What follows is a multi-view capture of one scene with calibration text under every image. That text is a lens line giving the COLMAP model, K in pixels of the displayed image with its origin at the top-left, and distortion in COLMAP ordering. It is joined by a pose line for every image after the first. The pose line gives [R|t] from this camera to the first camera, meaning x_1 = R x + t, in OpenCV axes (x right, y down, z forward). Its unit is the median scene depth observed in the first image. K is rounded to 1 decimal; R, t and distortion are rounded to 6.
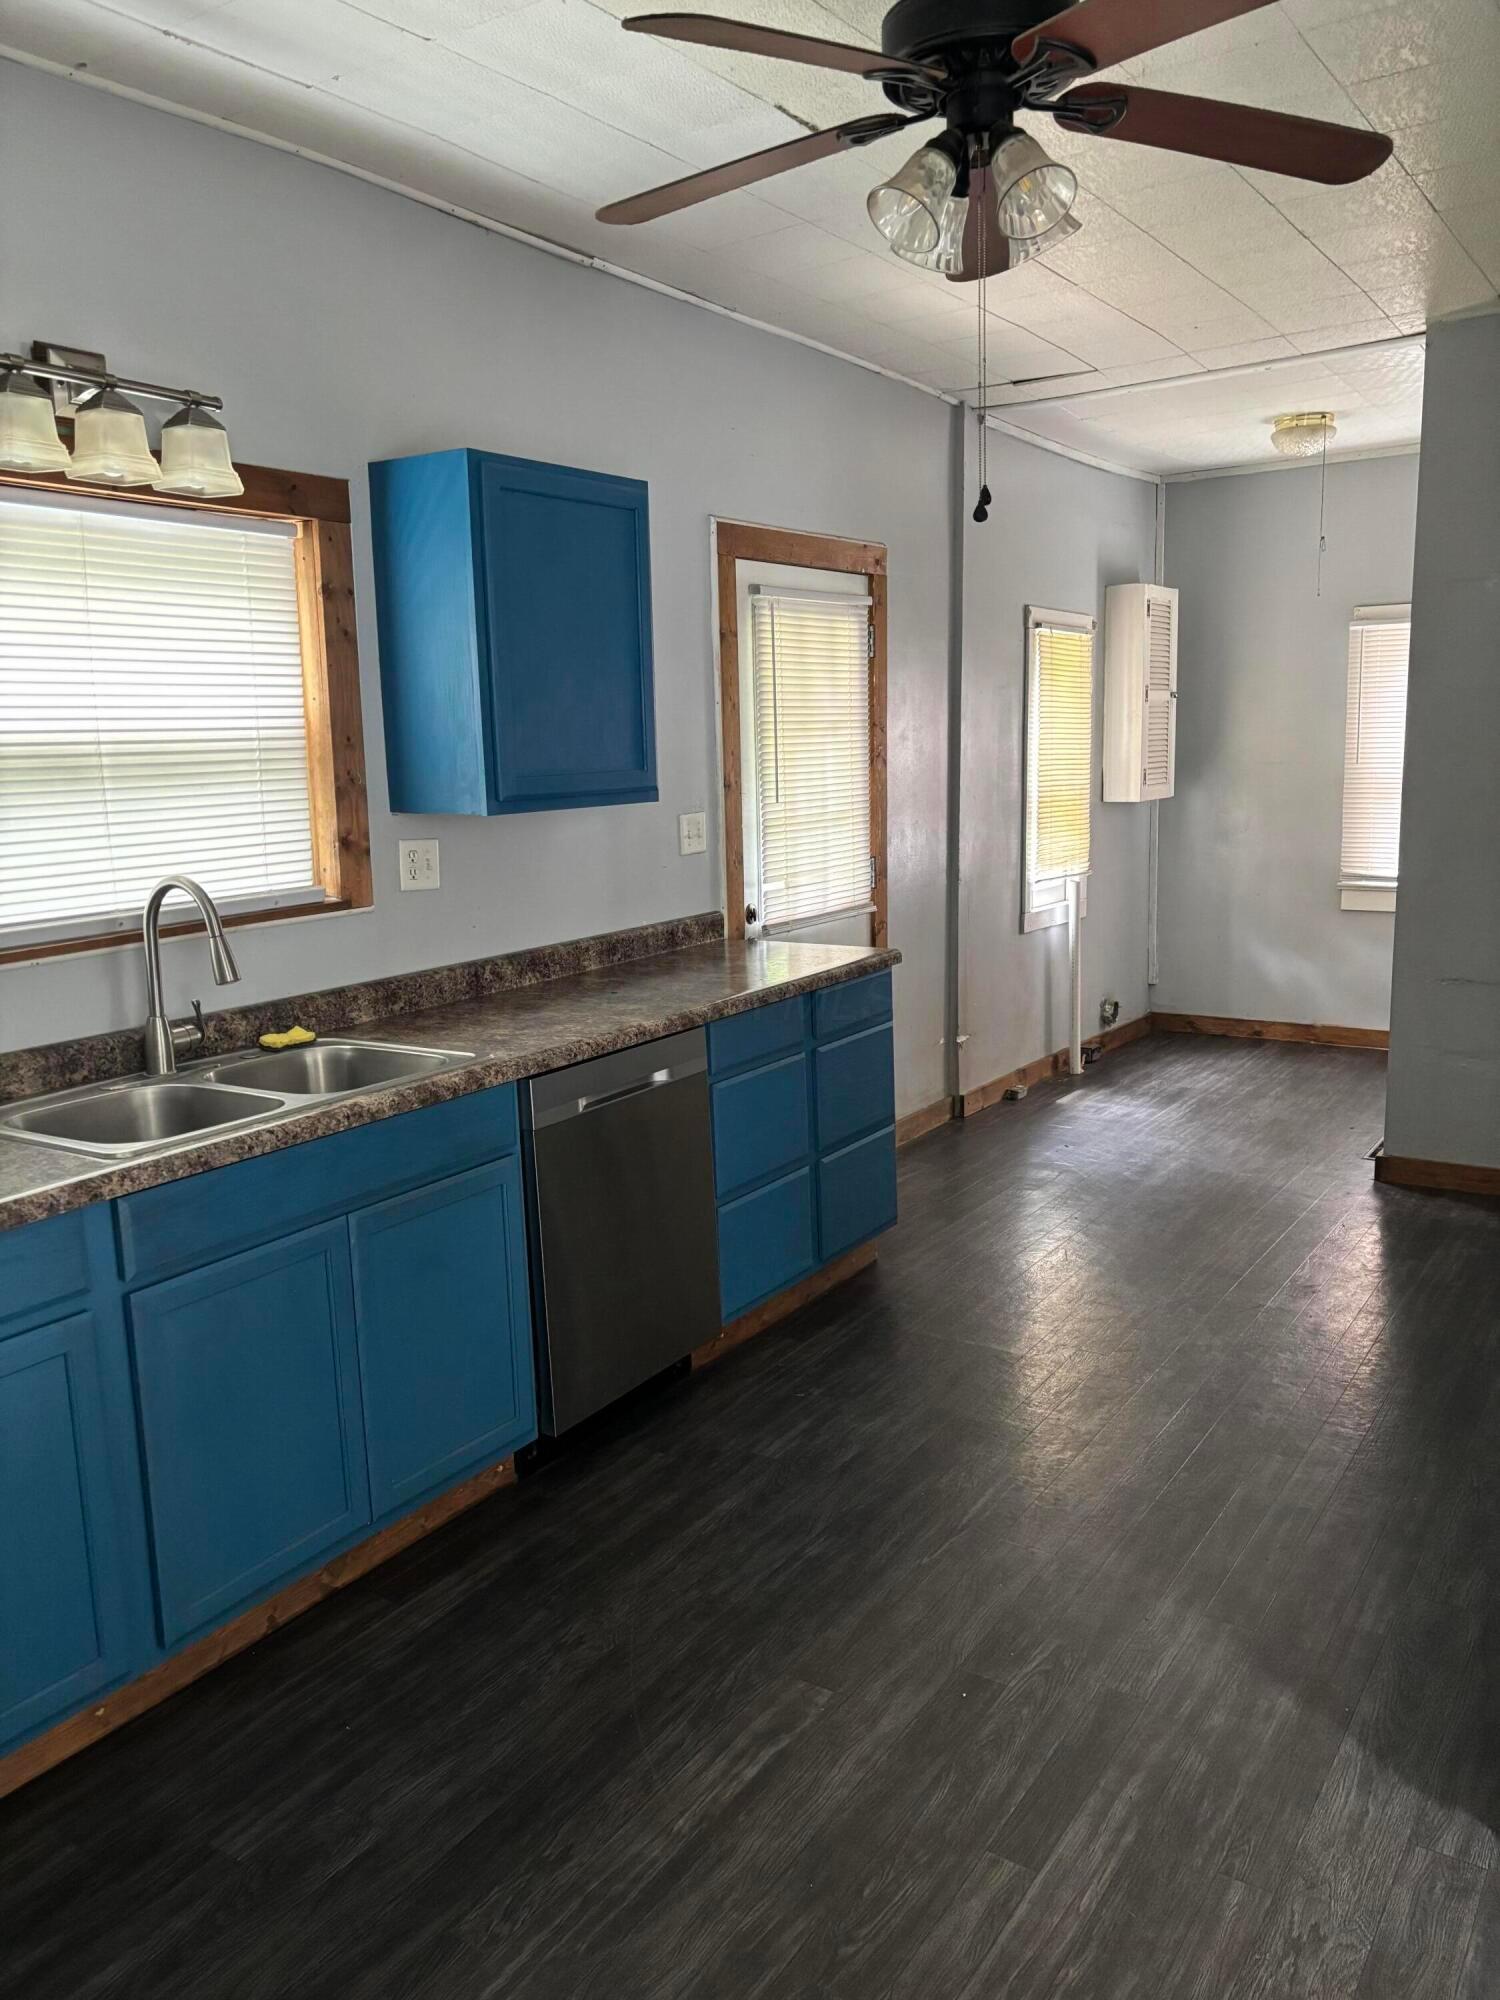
lens RADIAL K [[1496.6, 0, 750.0], [0, 1496.6, 1000.0], [0, 0, 1]] dist [0.063956, -0.085219]
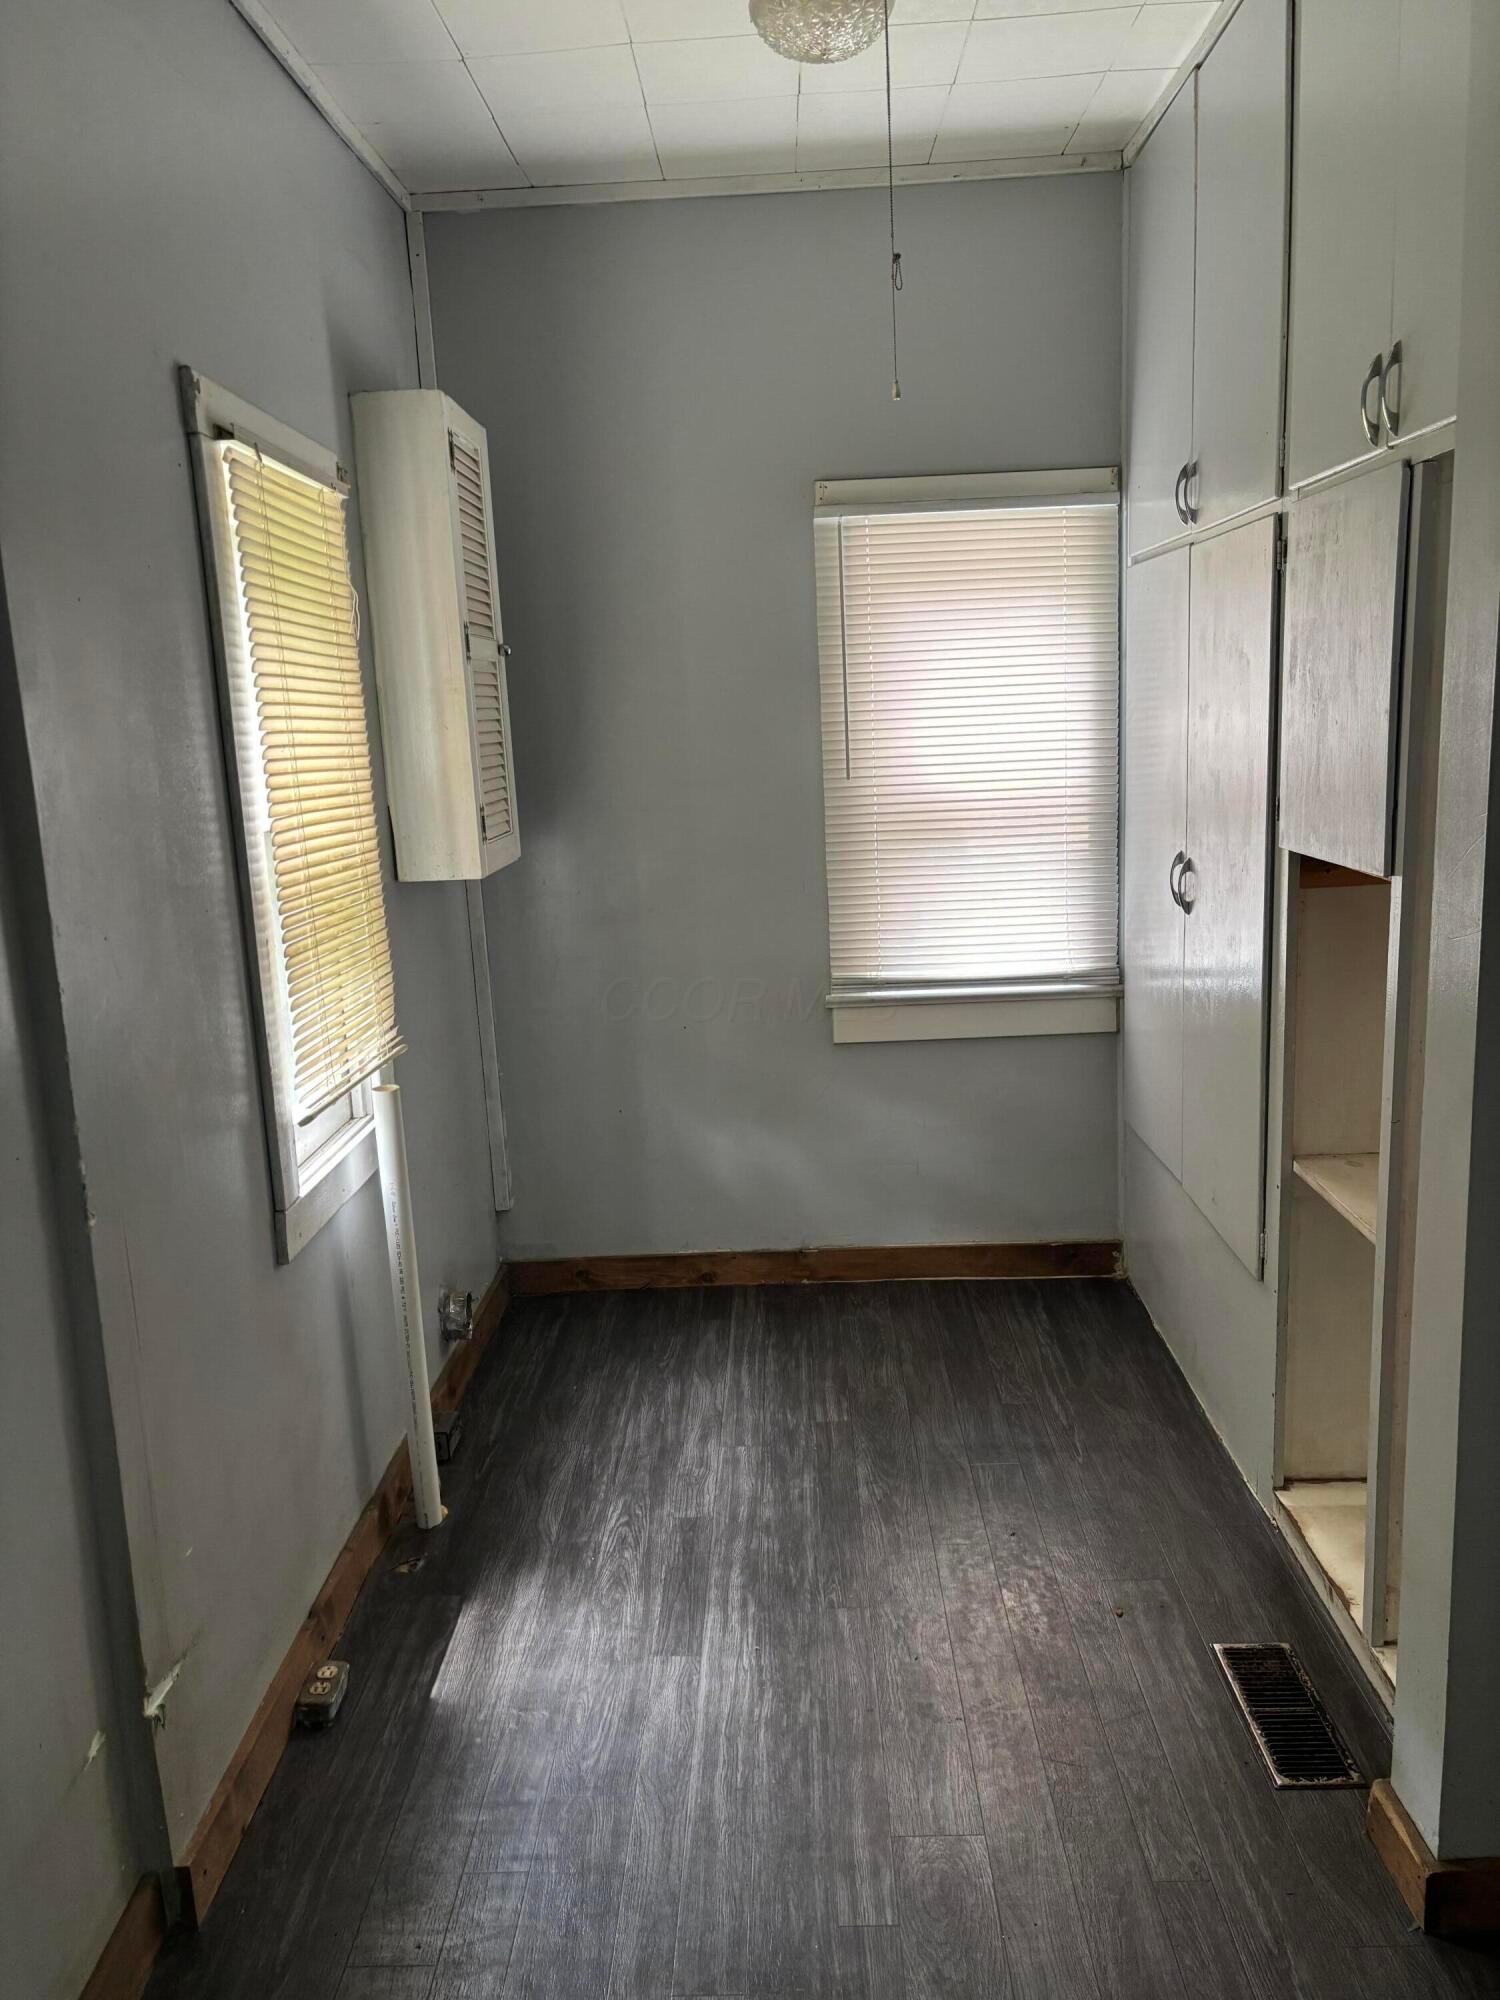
lens RADIAL K [[1496.6, 0, 750.0], [0, 1496.6, 1000.0], [0, 0, 1]] dist [0.063956, -0.085219]
pose [[0.841250, -0.117551, 0.527713, 0.090928], [0.117815, 0.992478, 0.033266, -0.111401], [-0.527654, 0.034187, 0.848771, 0.631228]]
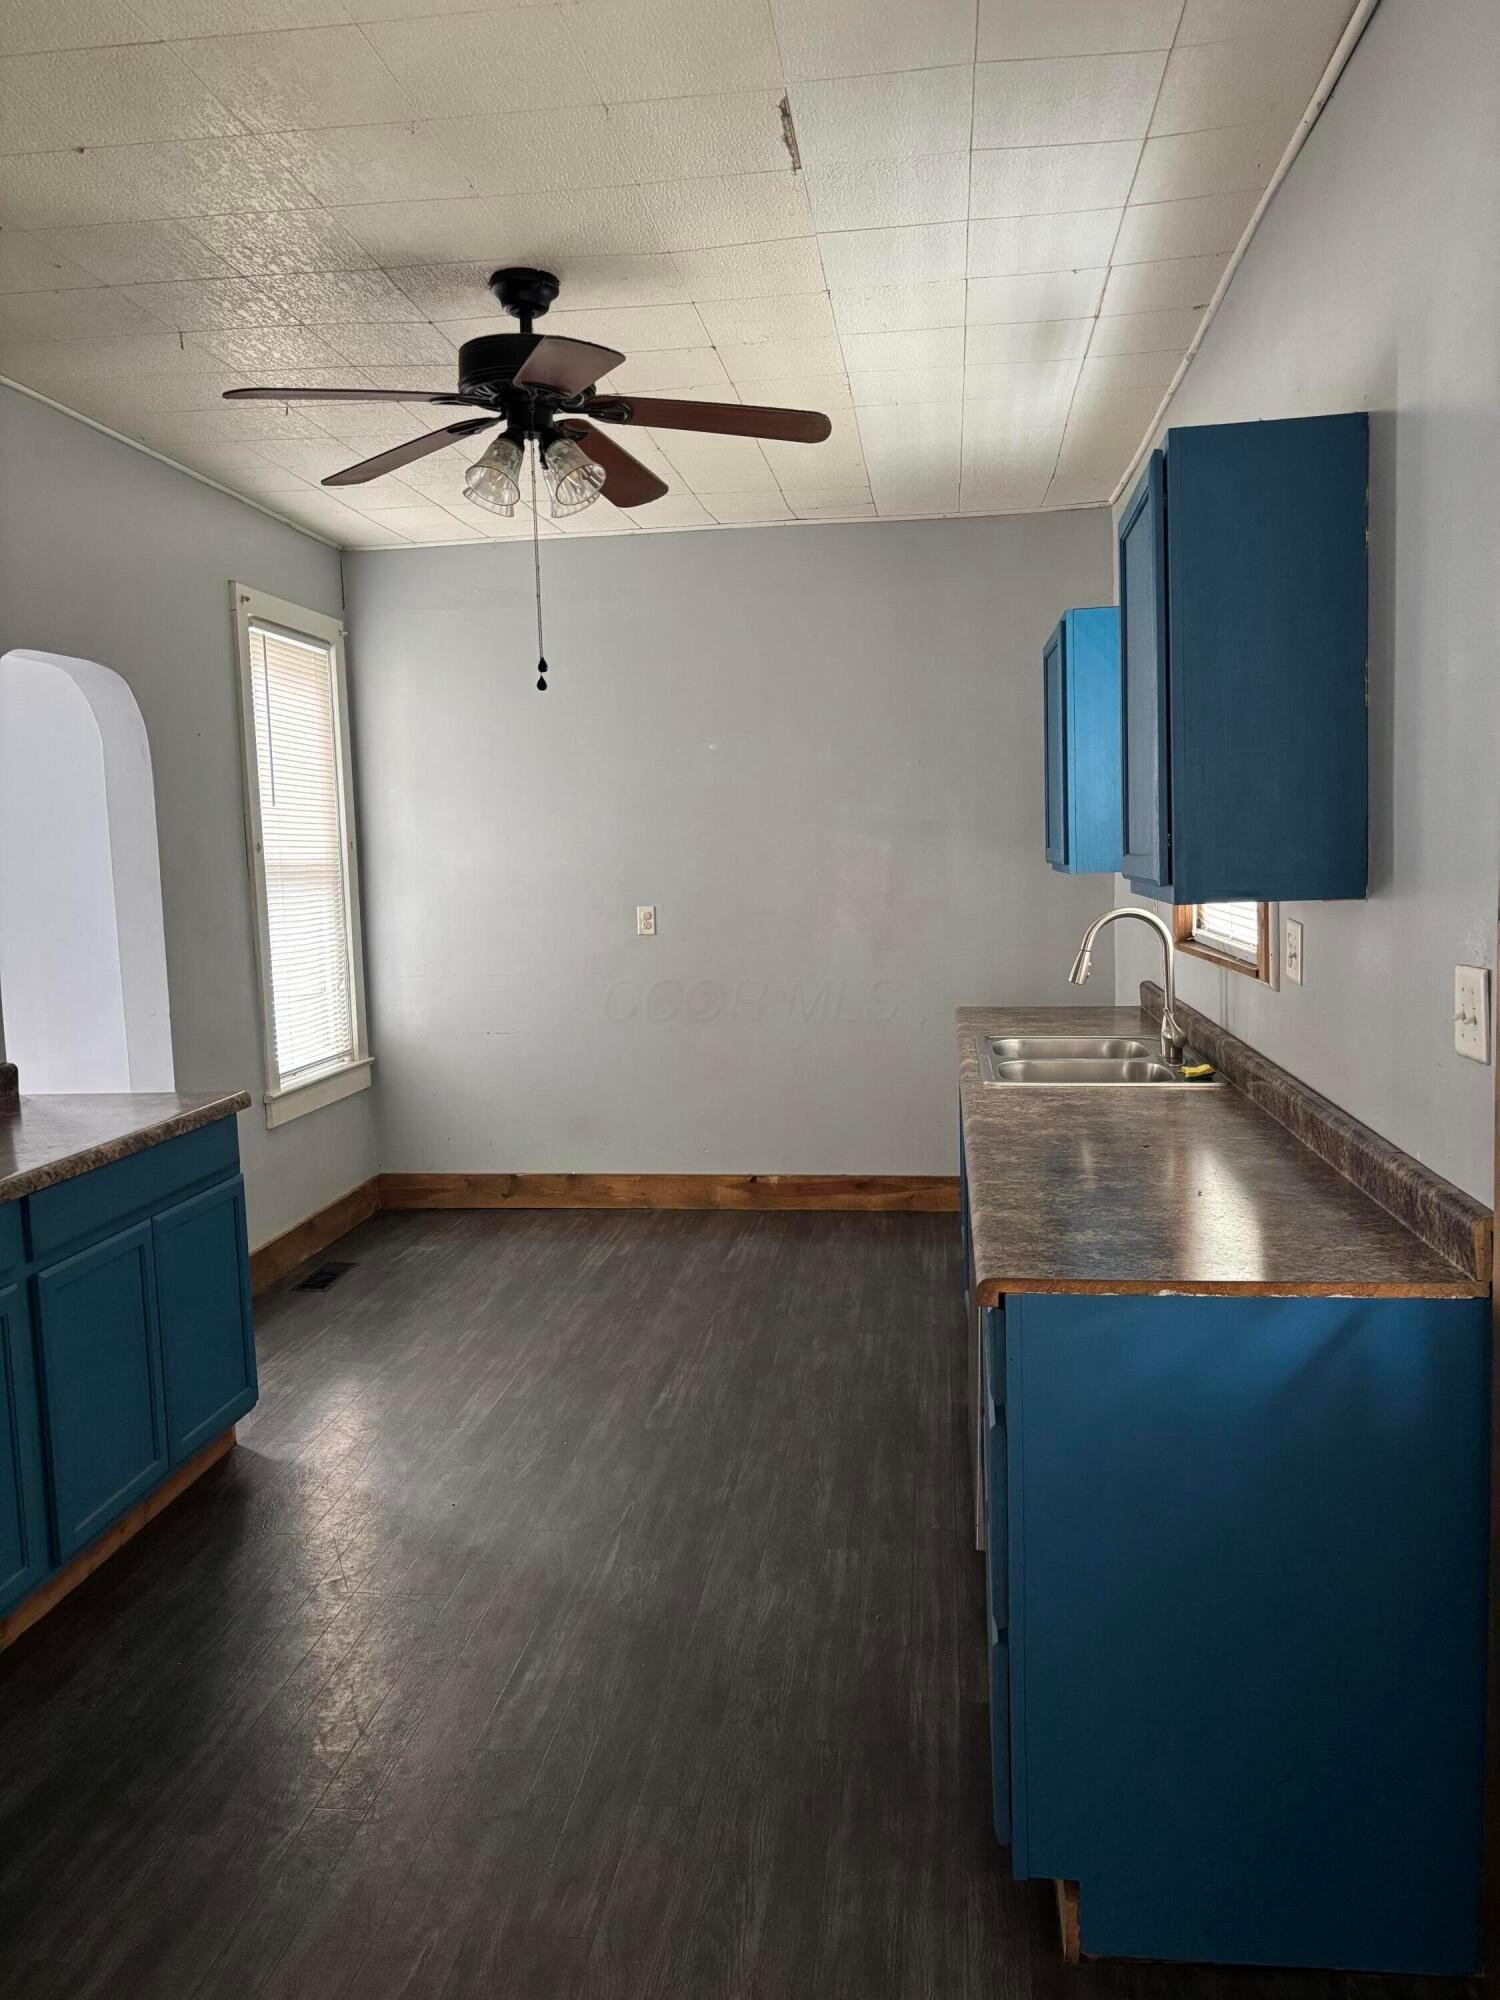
lens RADIAL K [[1496.6, 0, 750.0], [0, 1496.6, 1000.0], [0, 0, 1]] dist [0.063956, -0.085219]
pose [[-0.892872, 0.089315, -0.441364, 0.237236], [-0.027592, 0.967440, 0.251590, -0.146168], [0.449464, 0.236816, -0.861336, 0.890456]]
